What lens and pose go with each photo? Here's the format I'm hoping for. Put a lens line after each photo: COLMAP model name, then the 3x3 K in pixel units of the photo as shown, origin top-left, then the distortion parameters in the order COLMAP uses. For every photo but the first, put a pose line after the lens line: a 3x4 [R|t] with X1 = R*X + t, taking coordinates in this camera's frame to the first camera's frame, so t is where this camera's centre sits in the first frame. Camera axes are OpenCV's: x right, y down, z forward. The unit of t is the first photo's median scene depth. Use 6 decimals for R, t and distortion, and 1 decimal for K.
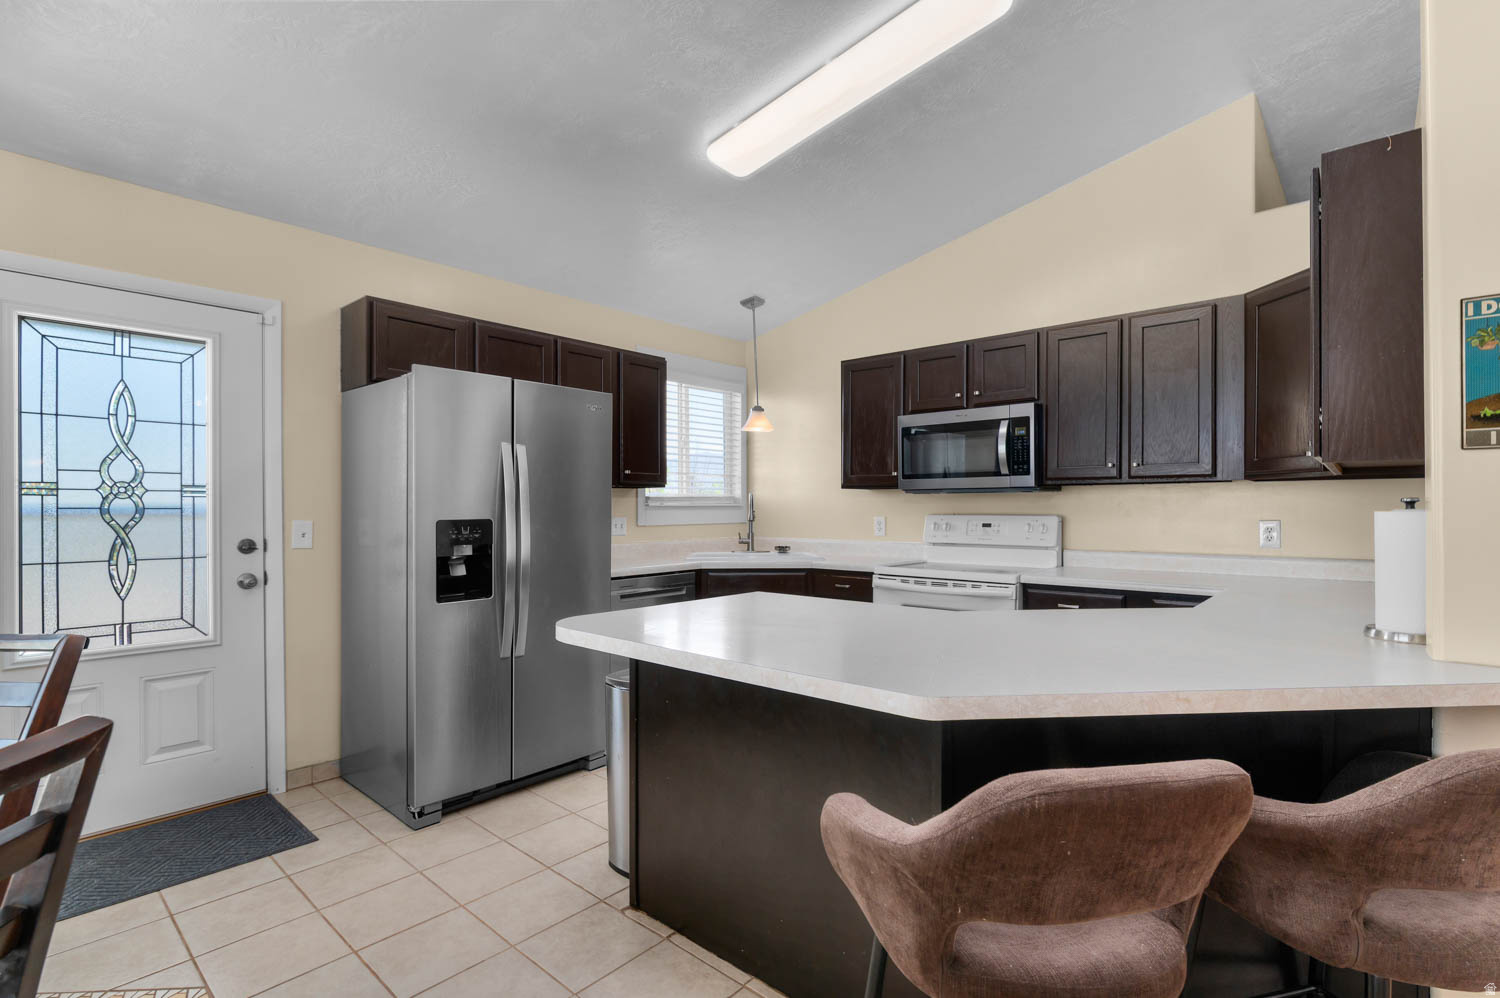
lens RADIAL K [[704.1, 0, 755.0], [0, 704.1, 509.0], [0, 0, 1]] dist [0.002003, 0.000343]
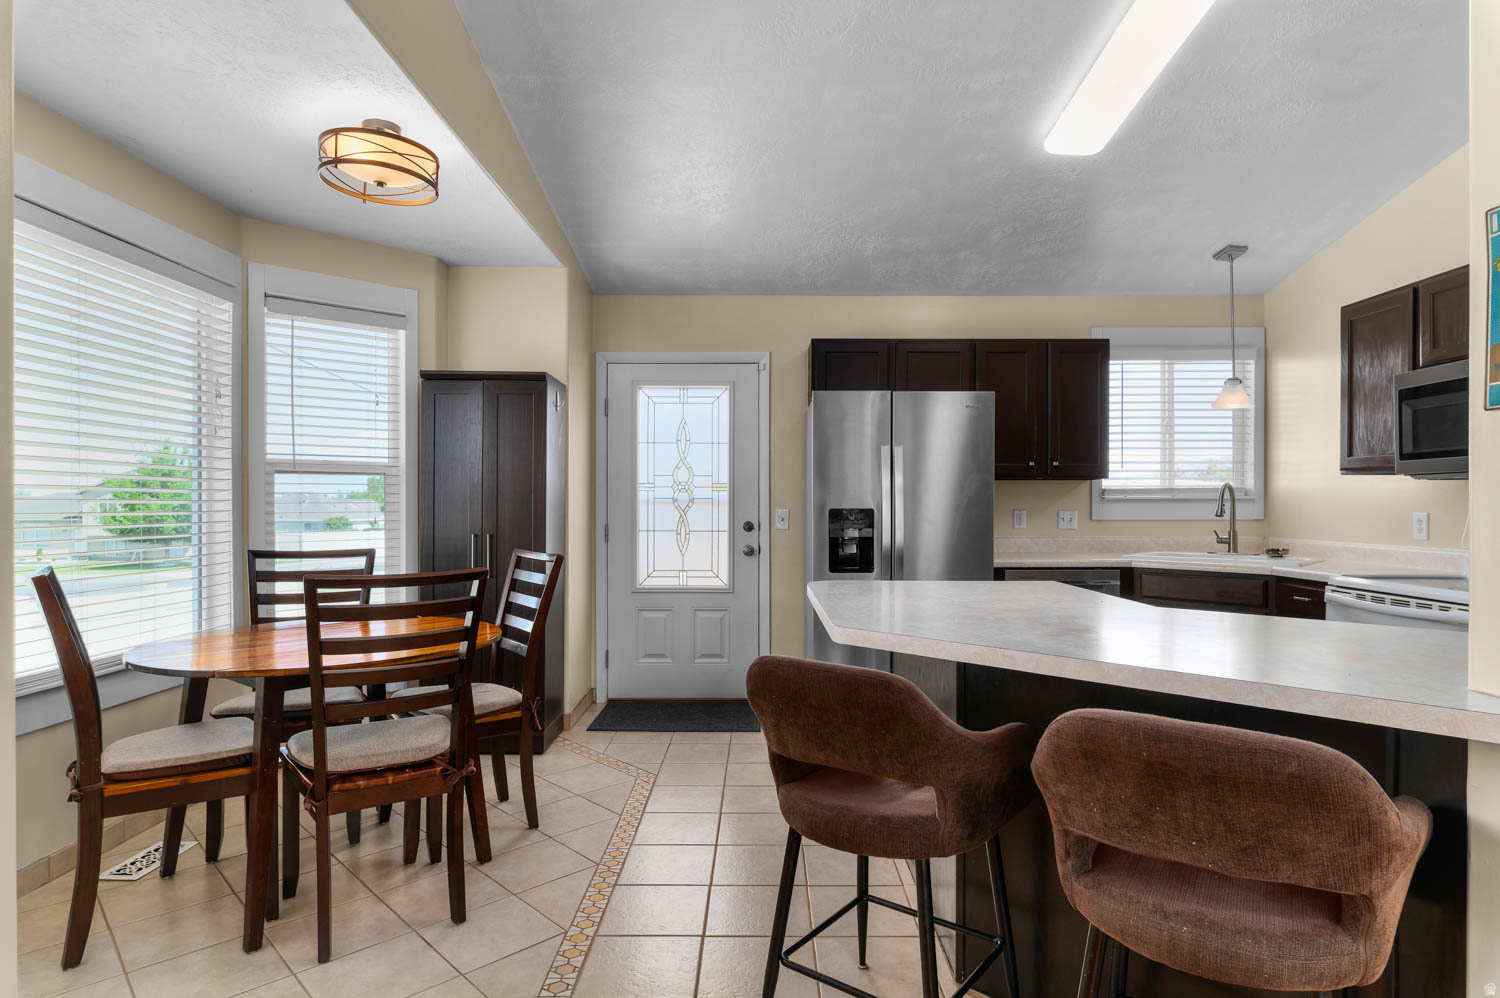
lens RADIAL K [[815.5, 0, 750.0], [0, 815.5, 499.0], [0, 0, 1]] dist [-0.003647, -0.000683]
pose [[0.651634, -0.001054, -0.758533, 0.564614], [-0.006346, 0.999956, -0.006841, 0.010862], [0.758507, 0.009272, 0.651599, -0.080026]]
